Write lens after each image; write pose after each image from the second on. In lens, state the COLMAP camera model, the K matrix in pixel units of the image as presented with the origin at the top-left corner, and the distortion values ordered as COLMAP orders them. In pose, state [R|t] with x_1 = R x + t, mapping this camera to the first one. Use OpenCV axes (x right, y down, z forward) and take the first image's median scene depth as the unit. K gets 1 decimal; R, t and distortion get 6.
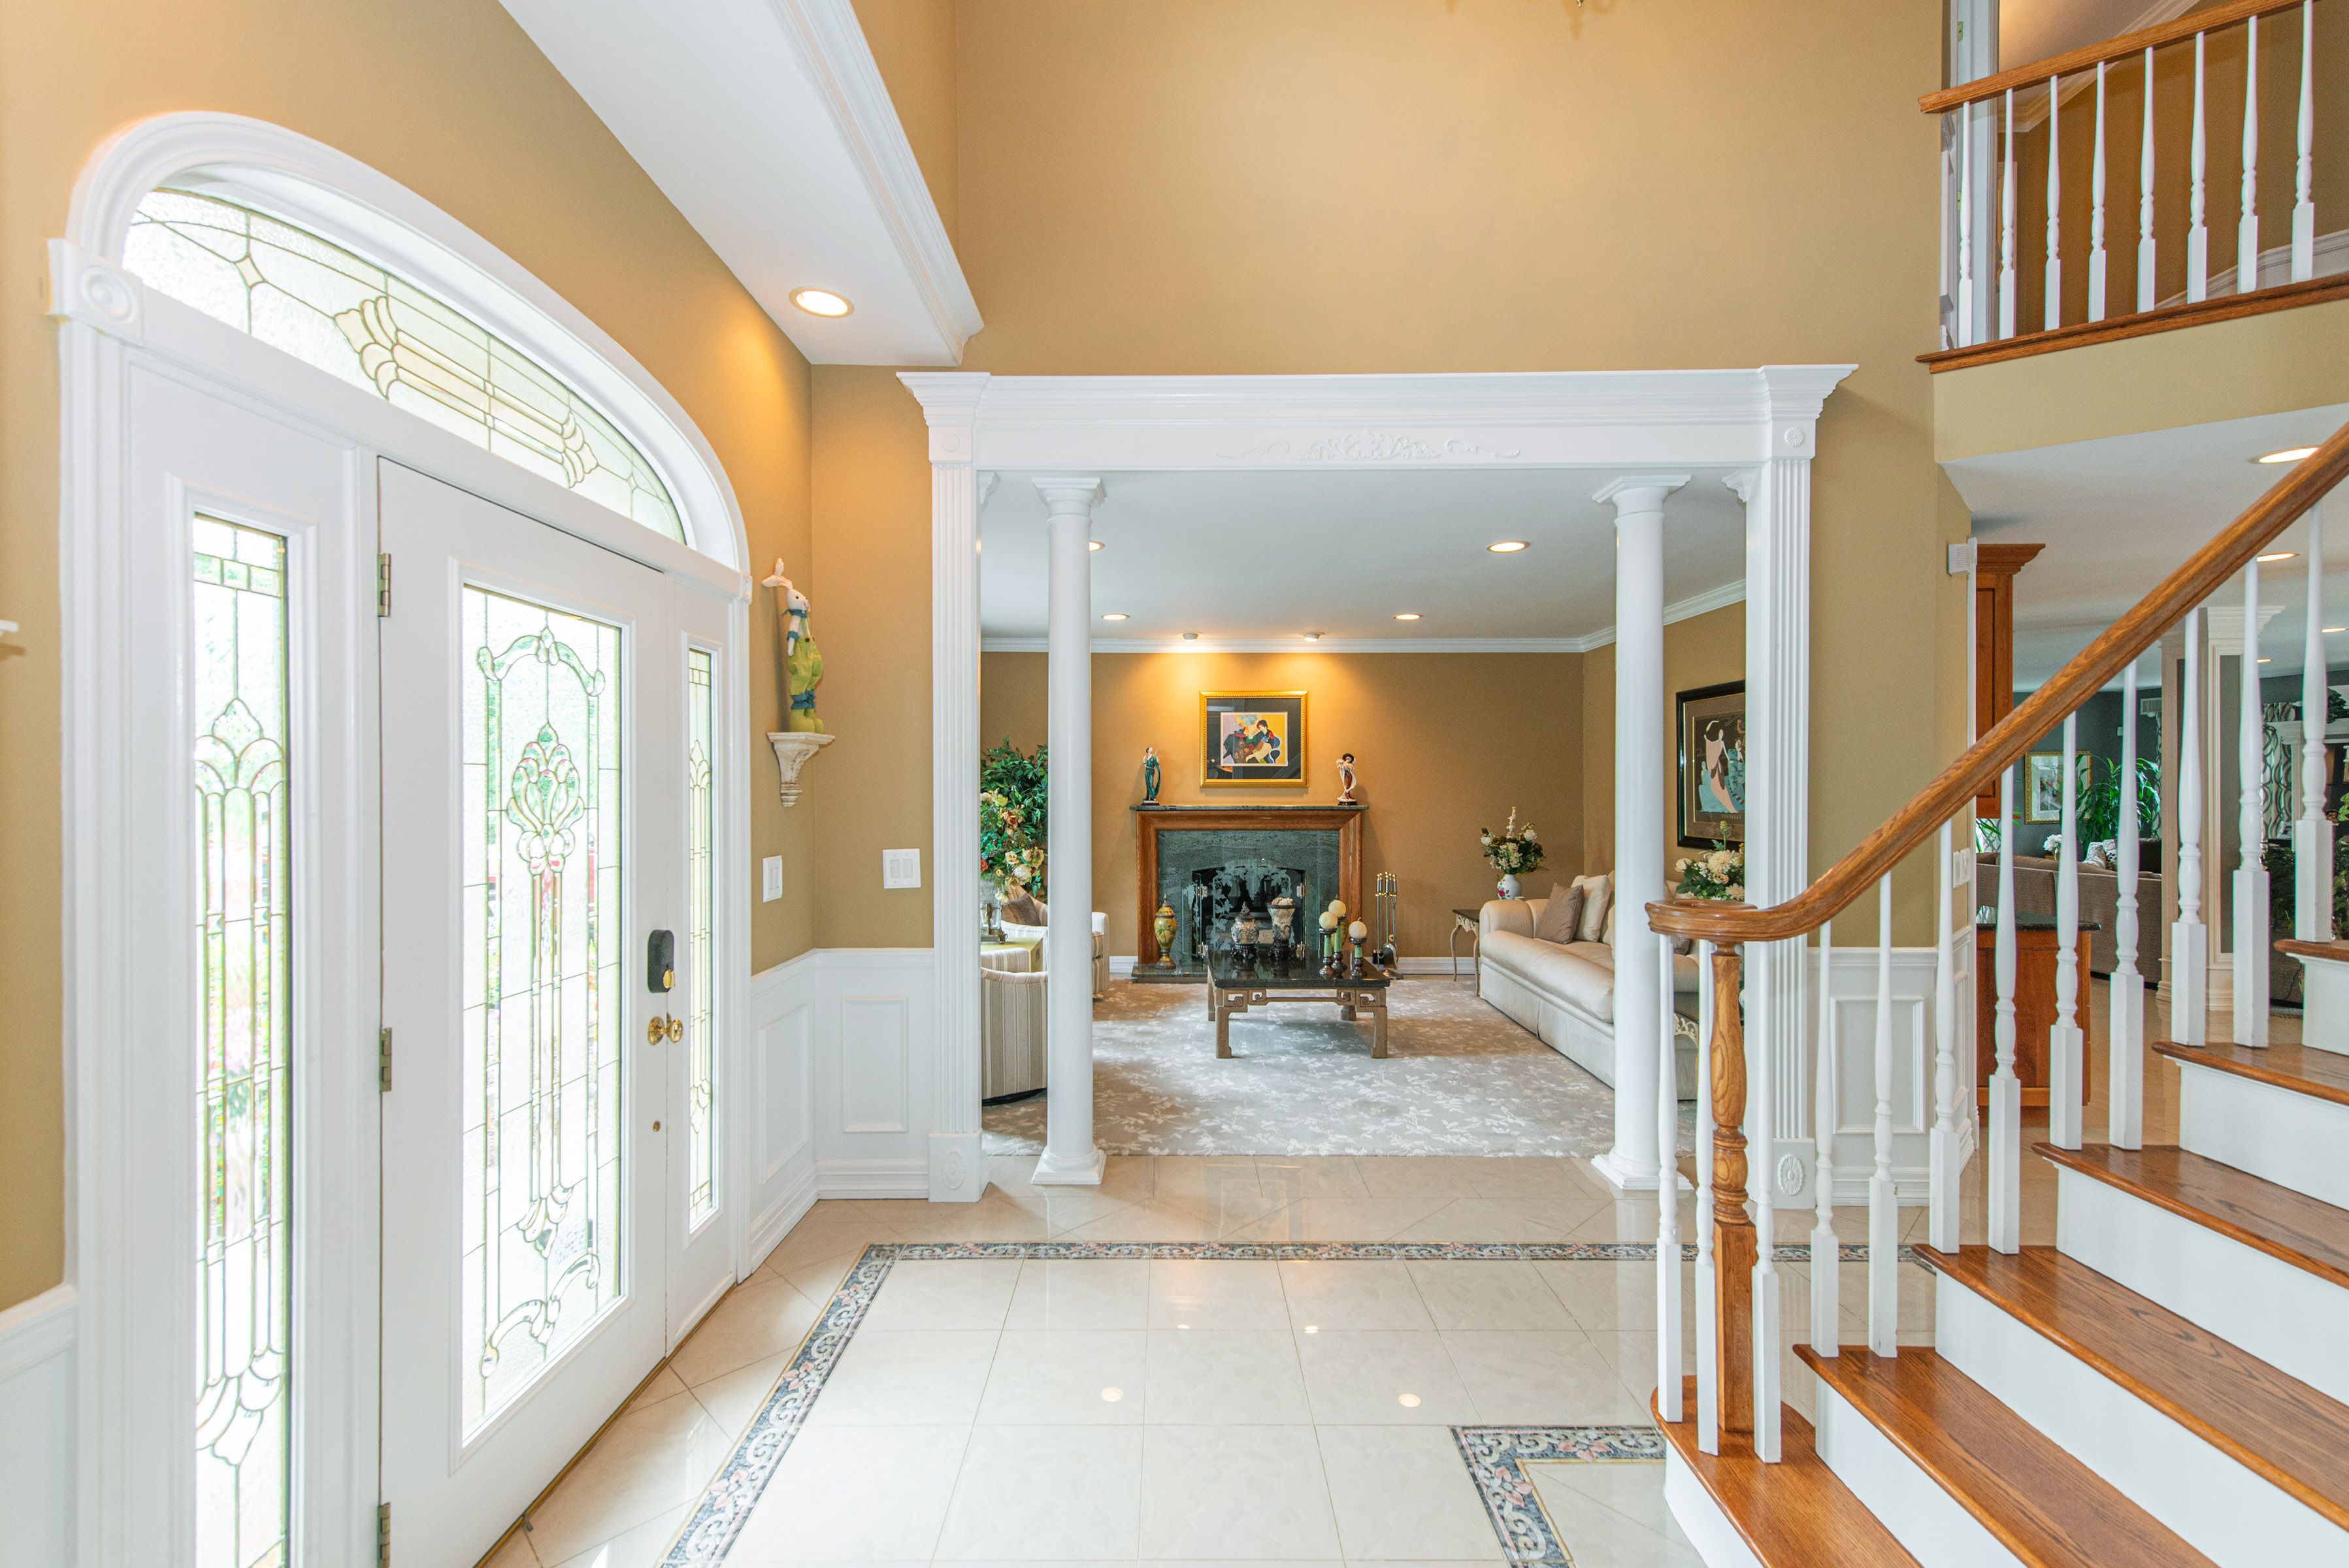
lens RADIAL K [[977.9, 0, 1174.9], [0, 977.9, 789.7], [0, 0, 1]] dist [0.020070, -0.000126]
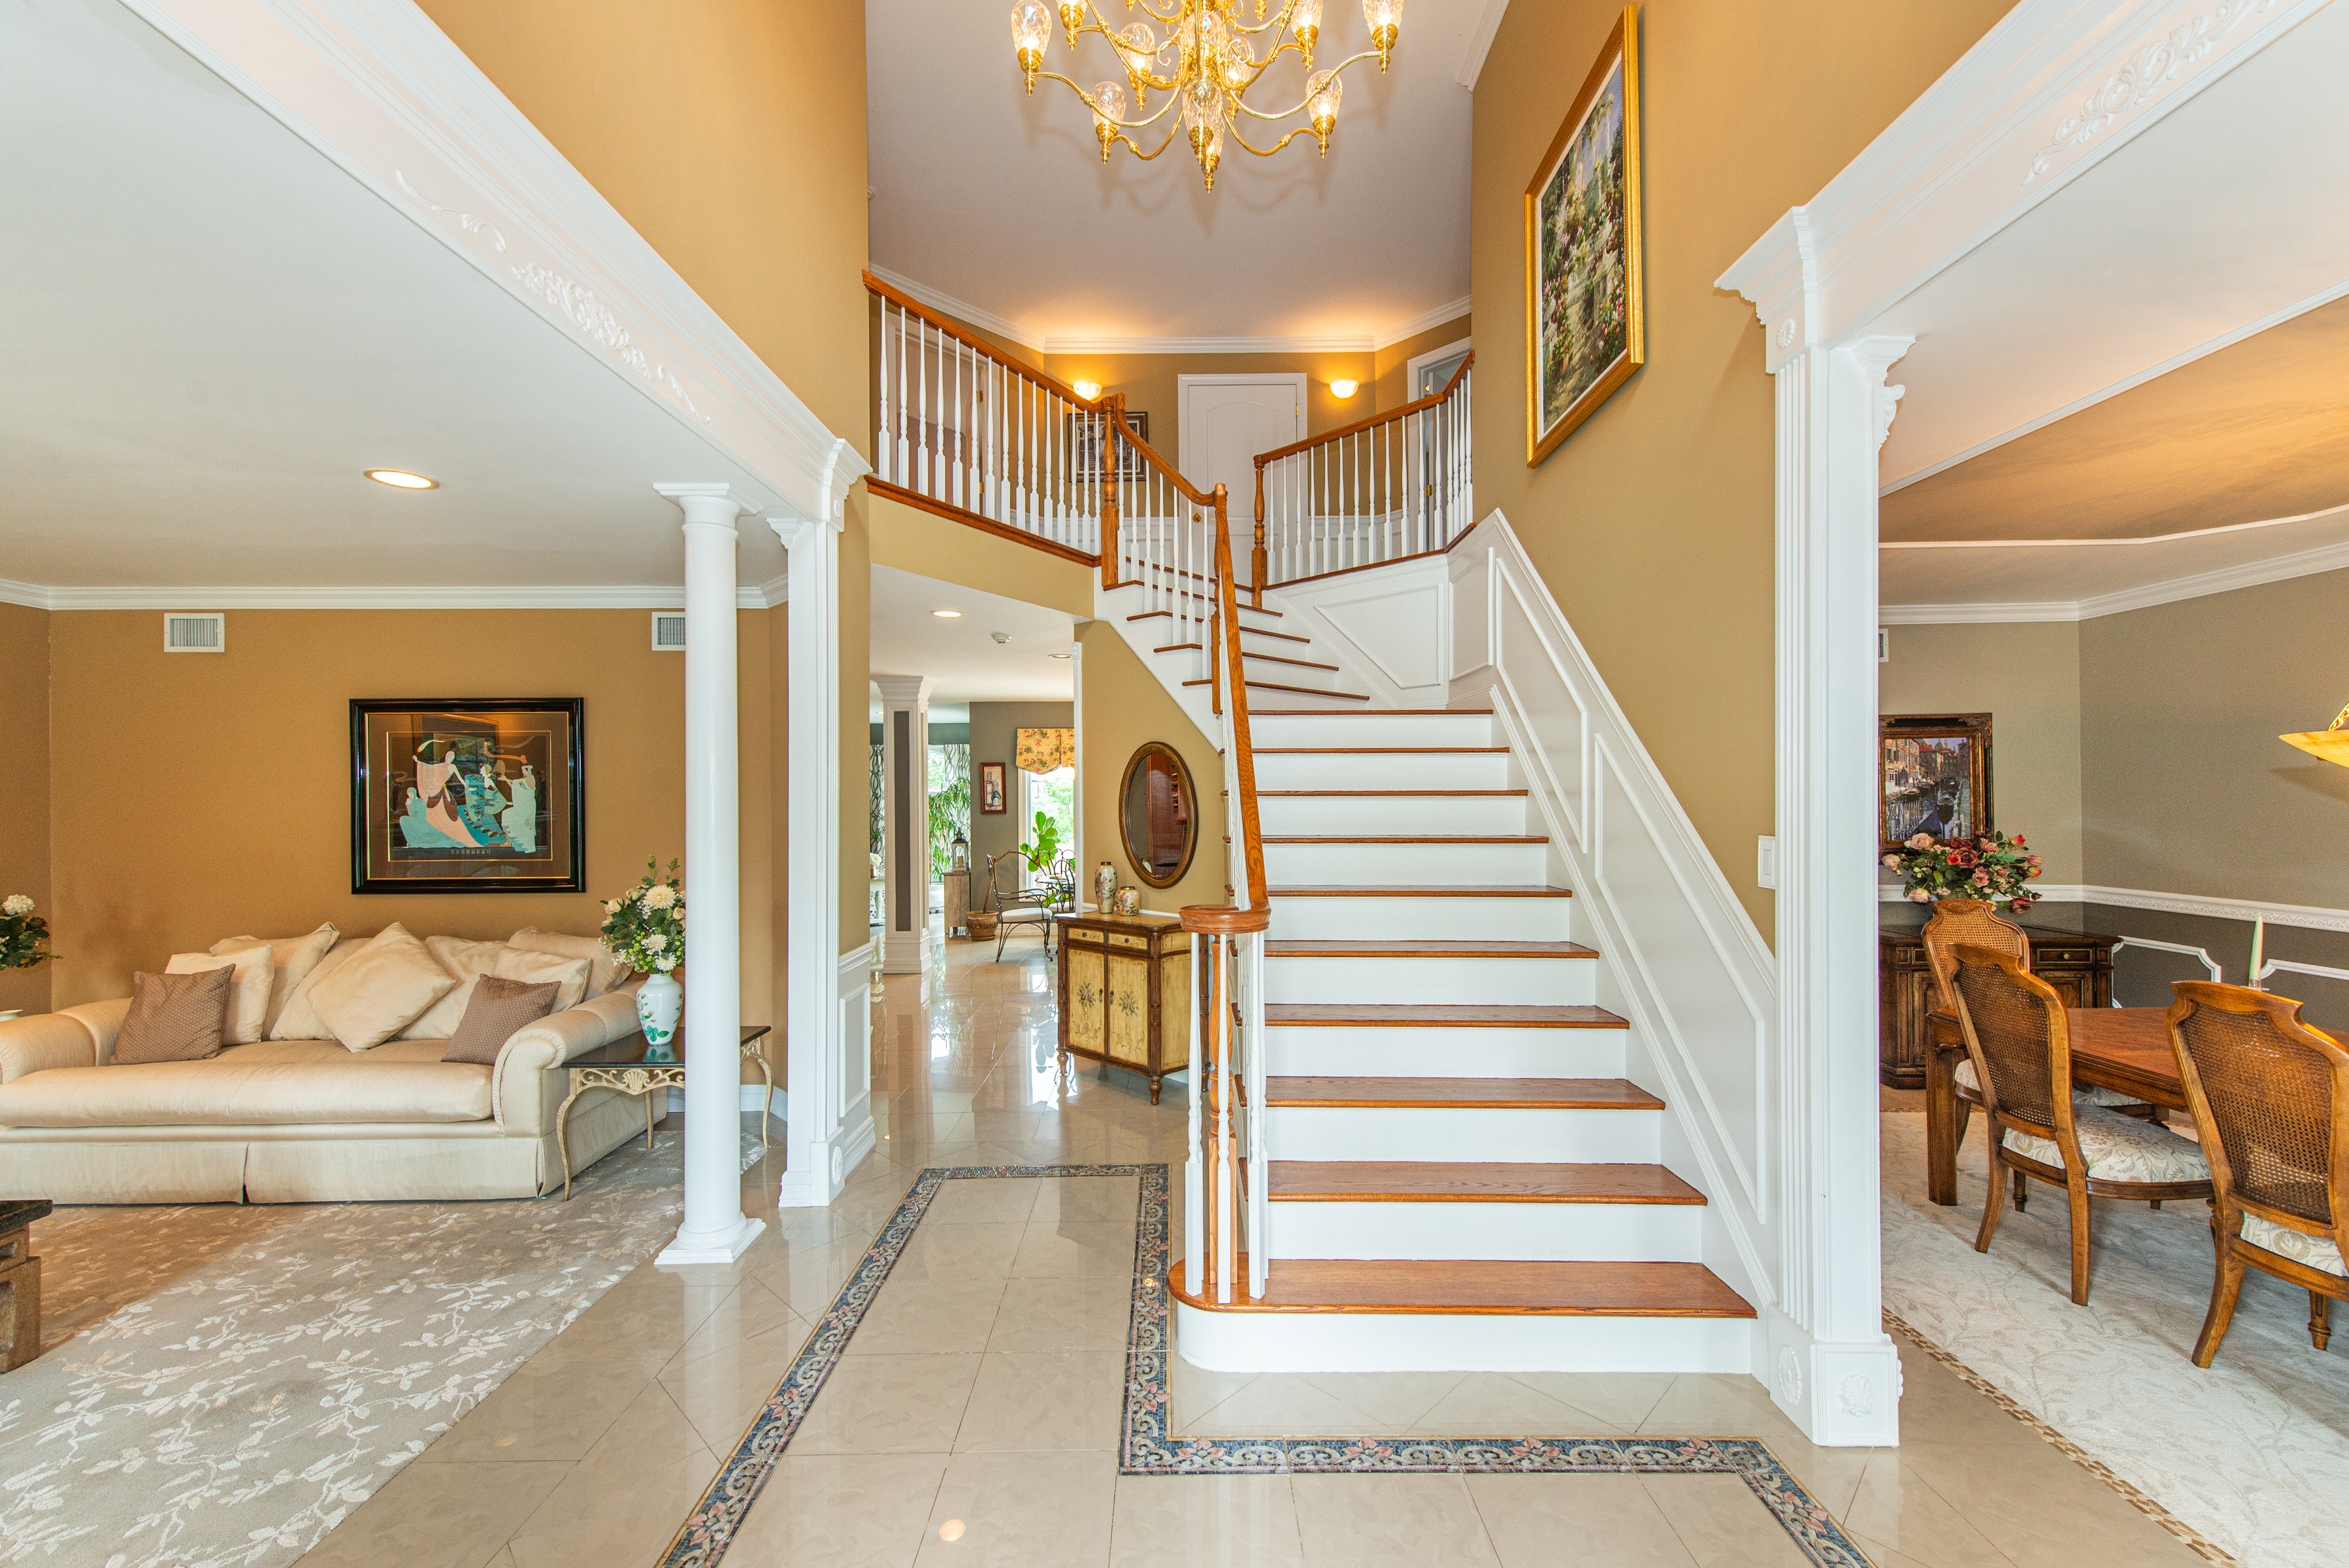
lens RADIAL K [[925.7, 0, 1174.5], [0, 925.7, 784.0], [0, 0, 1]] dist [0.018278, -0.004298]
pose [[0.008256, 0.015382, 0.999848, -0.258952], [0.010739, 0.999823, -0.015471, -0.012939], [-0.999908, 0.010865, 0.008089, 0.359683]]
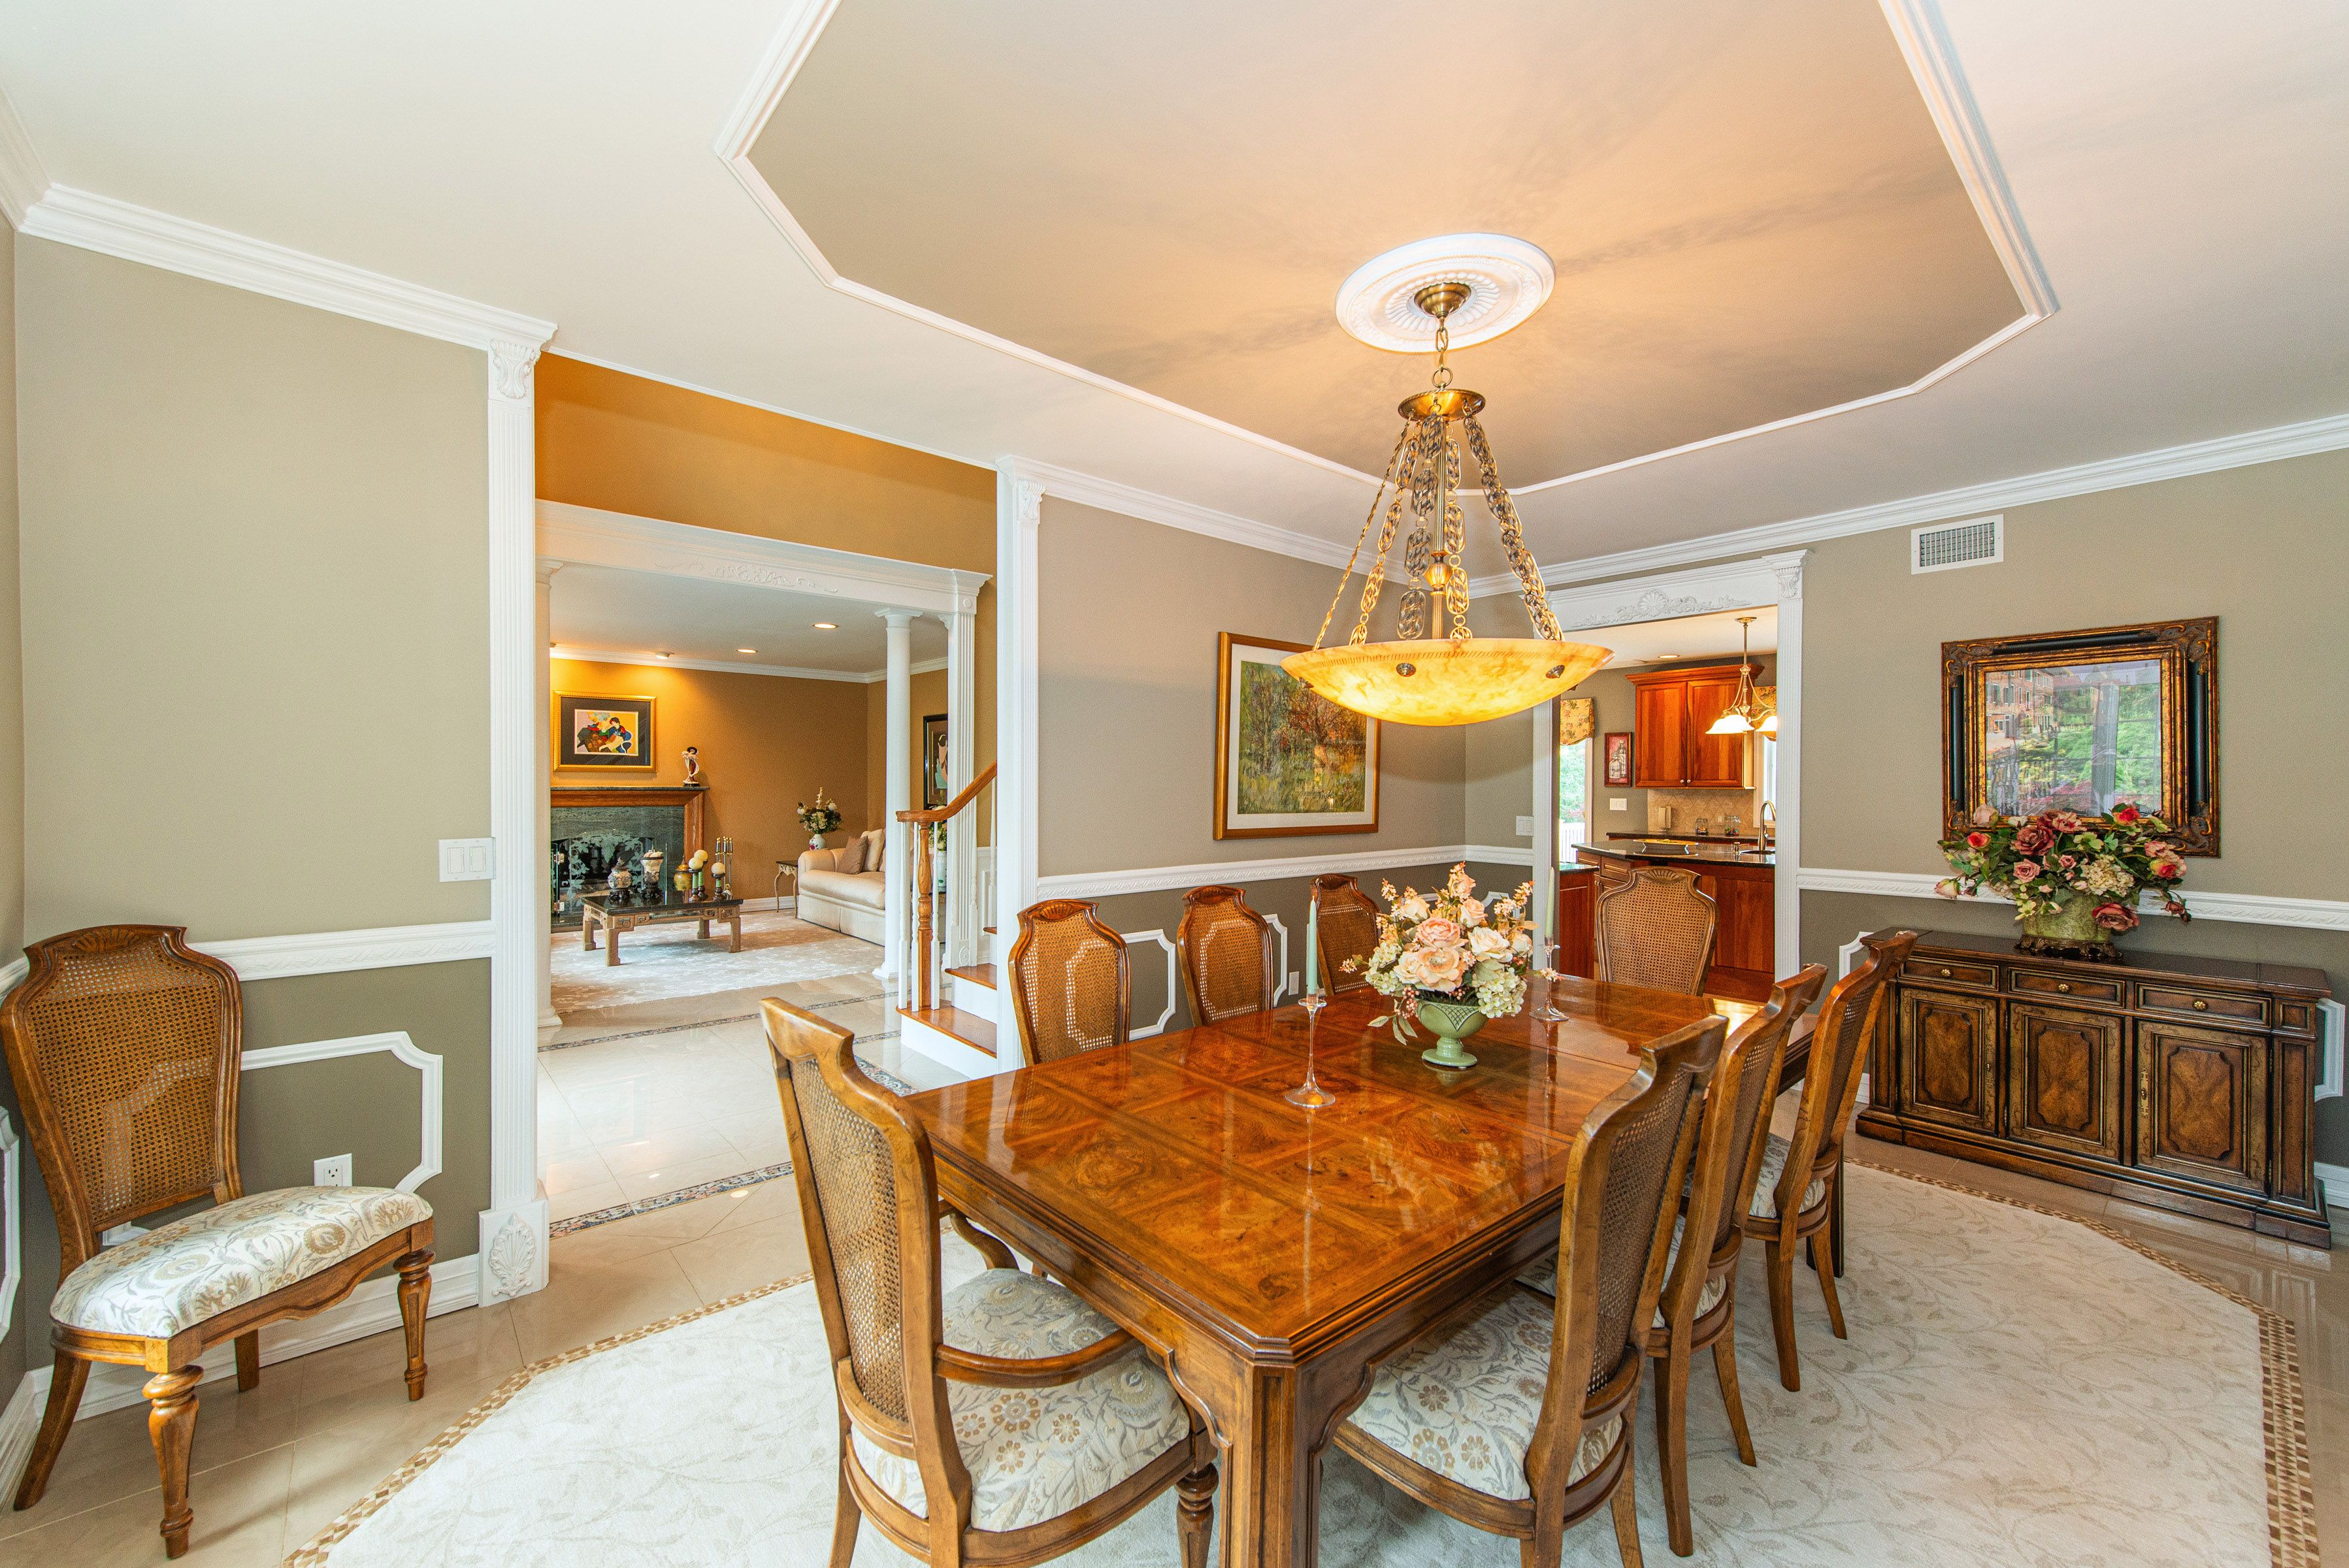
lens RADIAL K [[925.7, 0, 1174.5], [0, 925.7, 784.0], [0, 0, 1]] dist [0.018278, -0.004298]
pose [[0.752988, 0.004819, 0.658017, -0.206077], [-0.003451, 0.999988, -0.003374, 0.019403], [-0.658026, 0.000270, 0.752995, -0.473767]]
